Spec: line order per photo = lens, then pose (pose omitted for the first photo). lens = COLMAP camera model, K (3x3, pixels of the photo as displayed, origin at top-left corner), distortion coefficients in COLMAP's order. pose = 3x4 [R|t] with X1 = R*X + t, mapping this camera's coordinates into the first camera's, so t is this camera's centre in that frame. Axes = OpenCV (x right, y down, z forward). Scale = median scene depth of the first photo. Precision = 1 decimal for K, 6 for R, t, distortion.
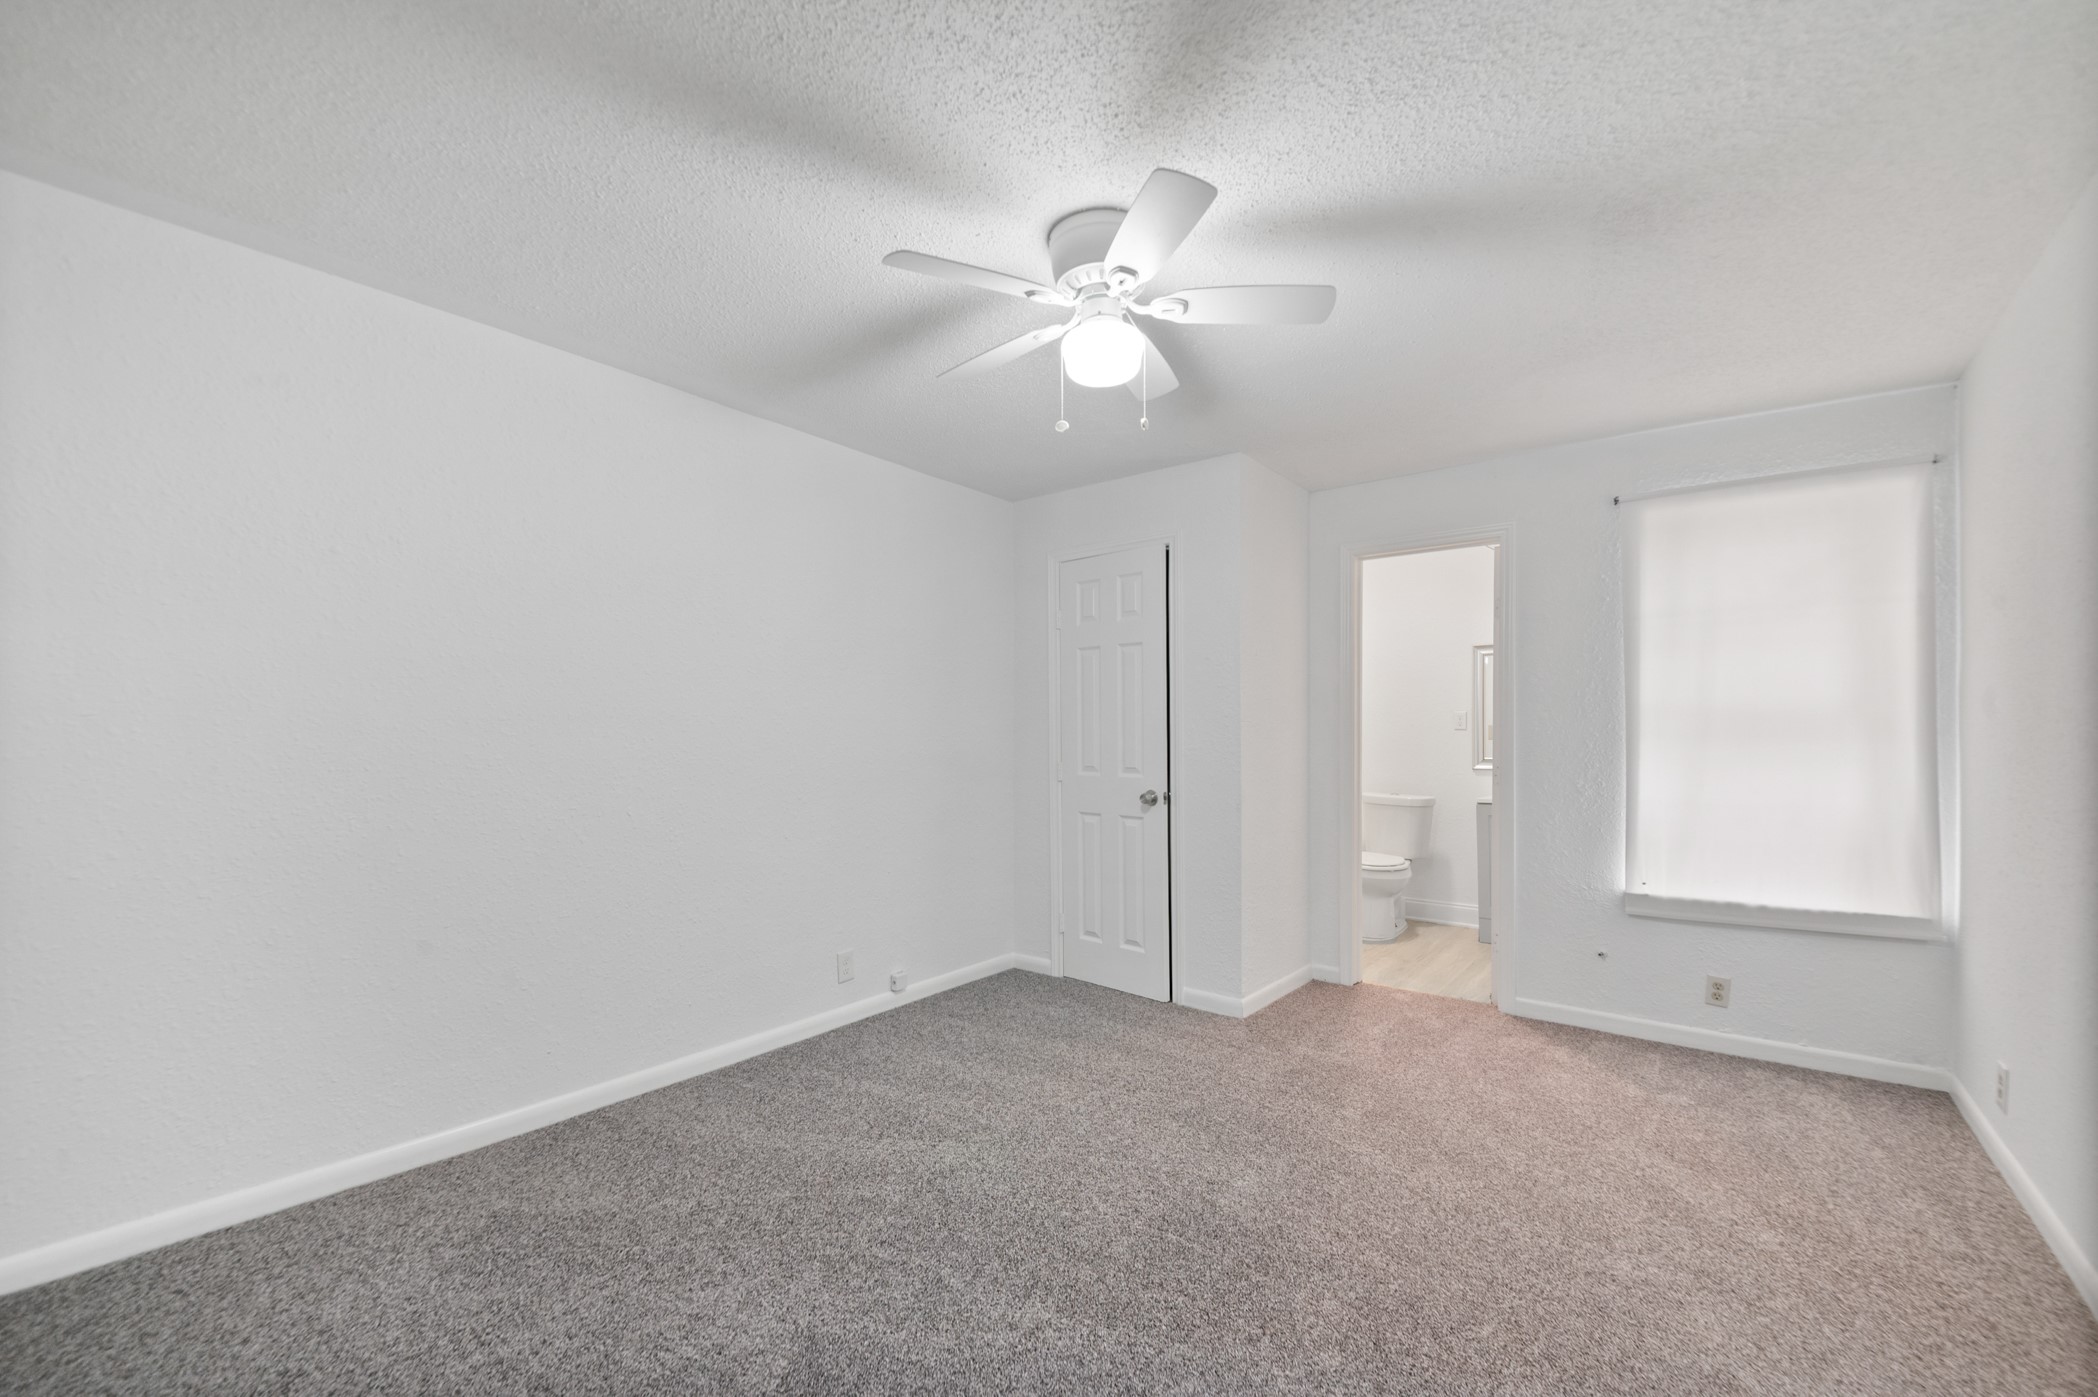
lens RADIAL K [[821.8, 0, 1050.5], [0, 821.8, 726.7], [0, 0, 1]] dist [0.030416, -0.036084]
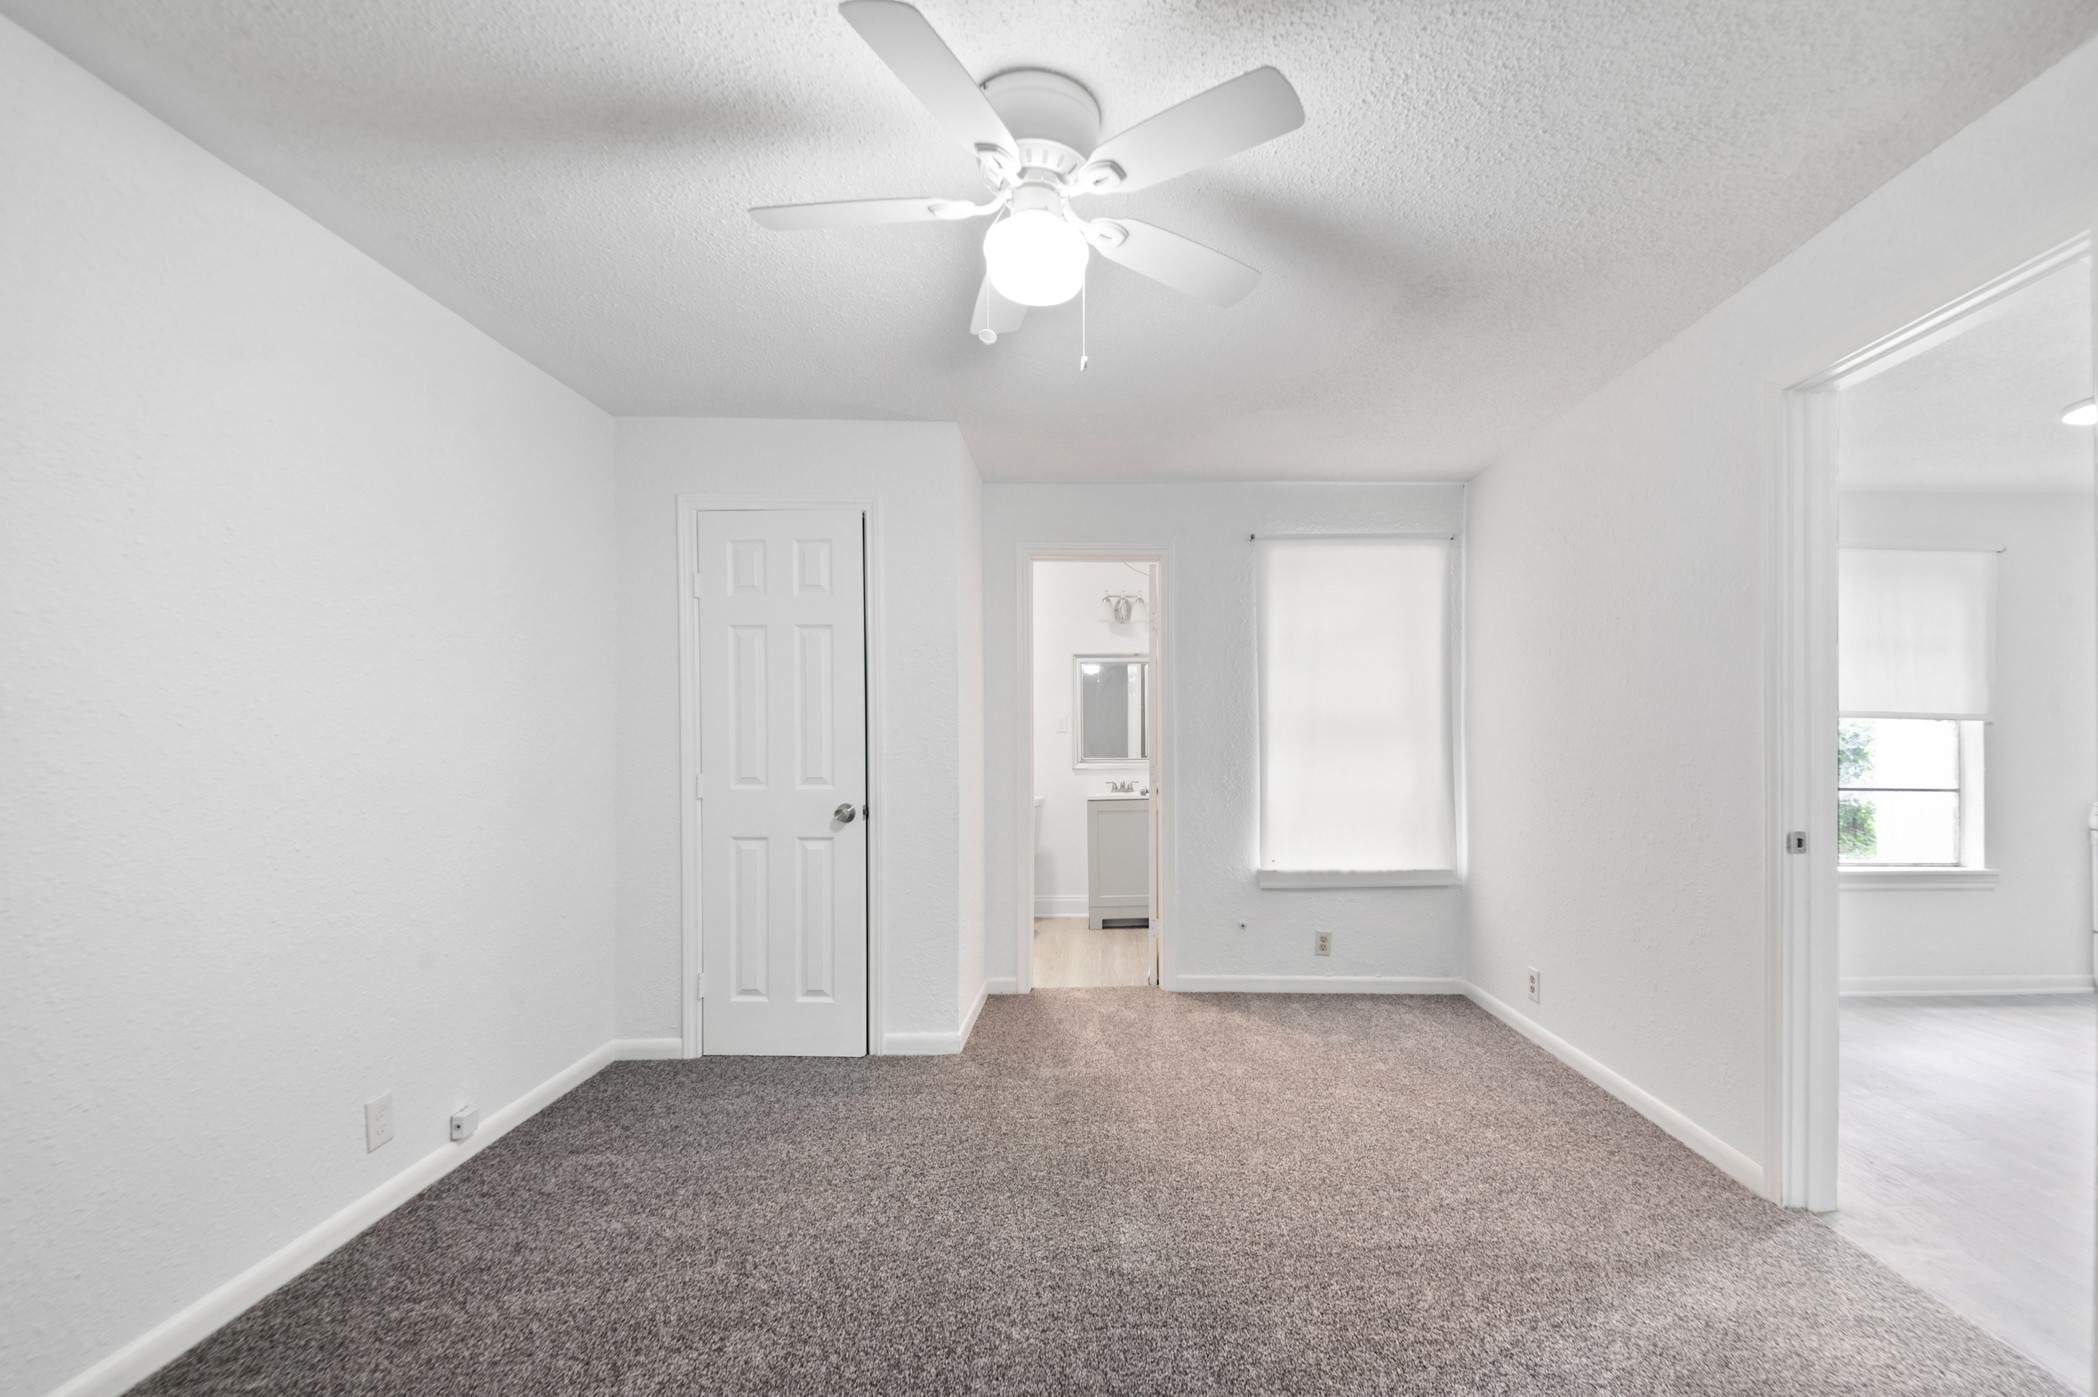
lens RADIAL K [[853.8, 0, 1056.6], [0, 853.8, 726.0], [0, 0, 1]] dist [0.049517, -0.042626]
pose [[0.781284, 0.006783, 0.624138, -0.285088], [-0.004655, 0.999976, -0.005041, 0.002110], [-0.624158, 0.001033, 0.781298, 0.216572]]
